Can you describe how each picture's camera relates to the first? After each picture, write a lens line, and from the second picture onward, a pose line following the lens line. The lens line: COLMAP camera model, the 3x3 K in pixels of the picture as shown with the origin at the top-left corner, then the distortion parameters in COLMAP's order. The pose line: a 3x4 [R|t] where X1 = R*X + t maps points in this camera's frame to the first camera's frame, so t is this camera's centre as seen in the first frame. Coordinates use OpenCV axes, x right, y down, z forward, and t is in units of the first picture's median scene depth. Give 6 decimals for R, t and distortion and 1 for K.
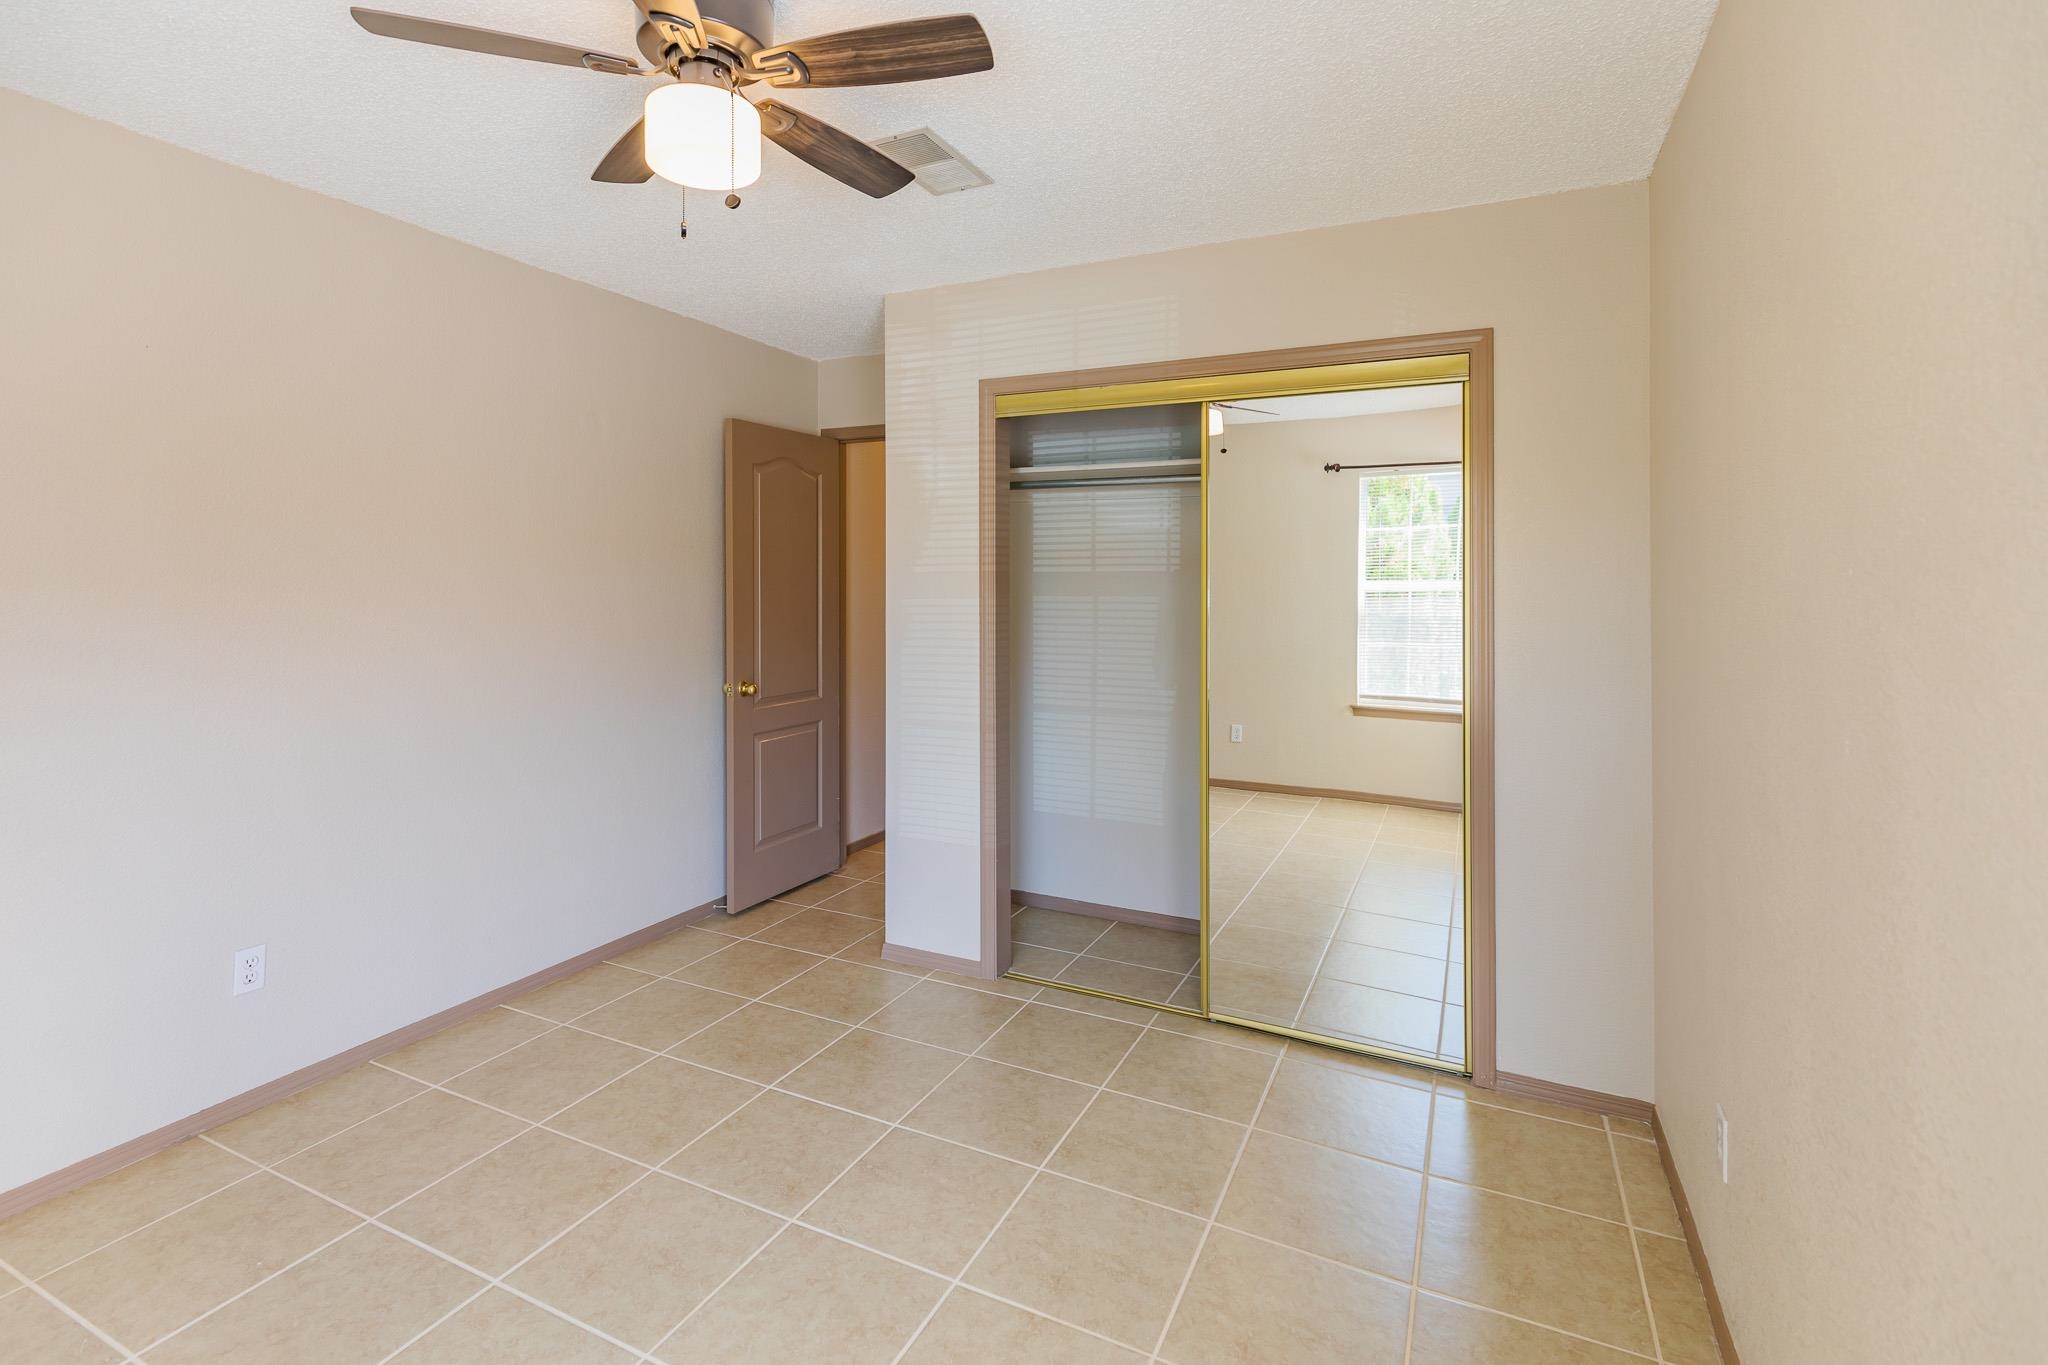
lens RADIAL K [[949.3, 0, 977.4], [0, 949.3, 581.3], [0, 0, 1]] dist [0.007351, -0.000999]
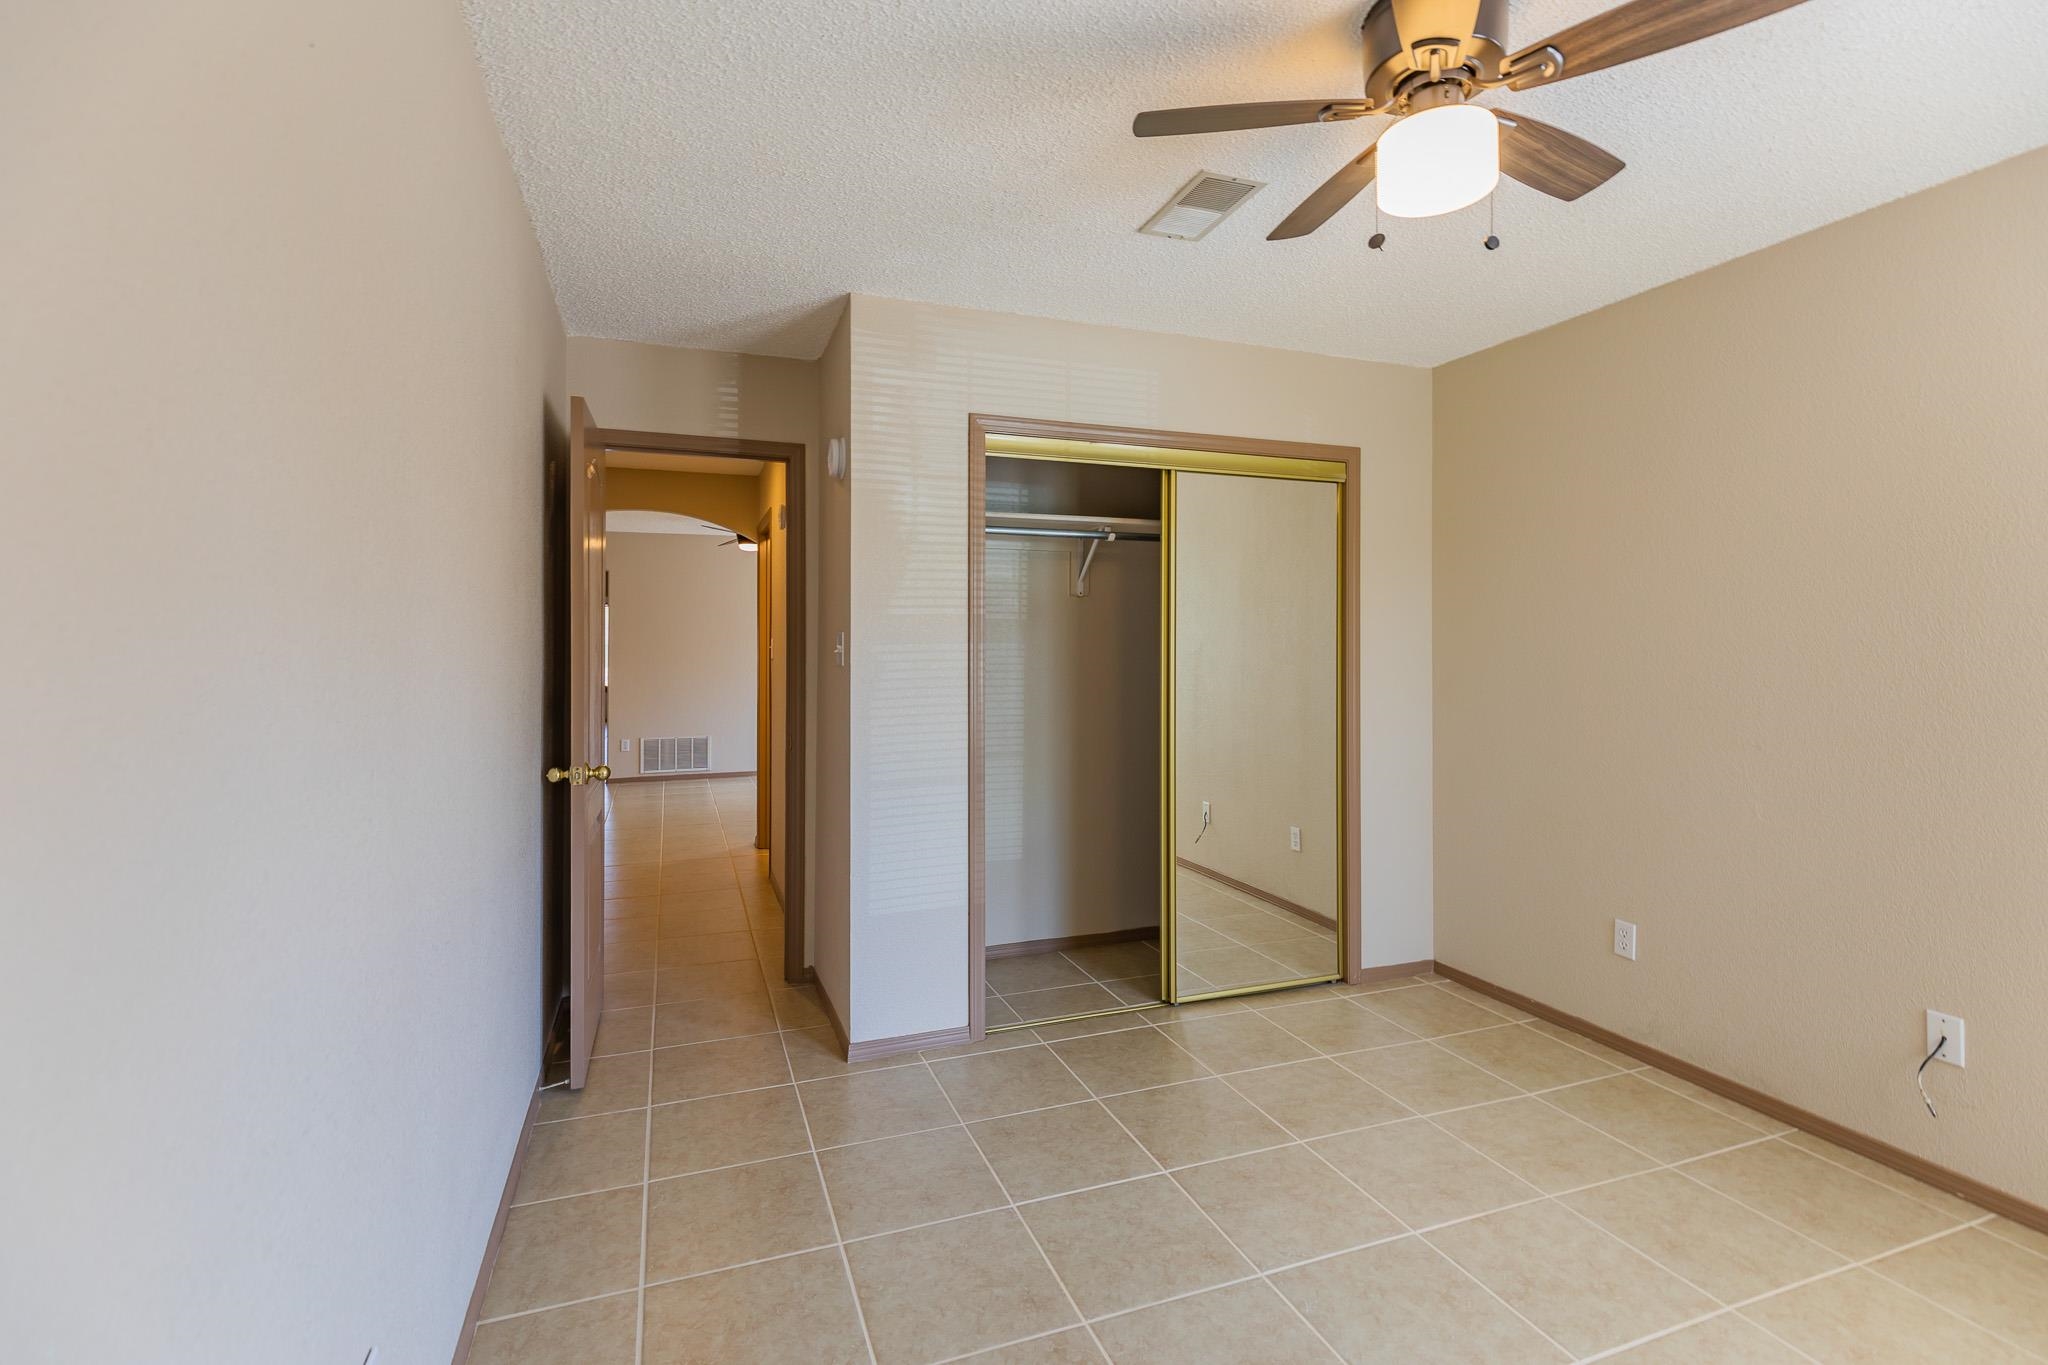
lens RADIAL K [[949.3, 0, 993.8], [0, 949.3, 641.8], [0, 0, 1]] dist [0.007351, -0.000999]
pose [[0.683779, -0.002696, 0.729684, -0.673223], [0.002376, 0.999996, 0.001468, 0.015334], [-0.729685, 0.000730, 0.683783, 0.331642]]
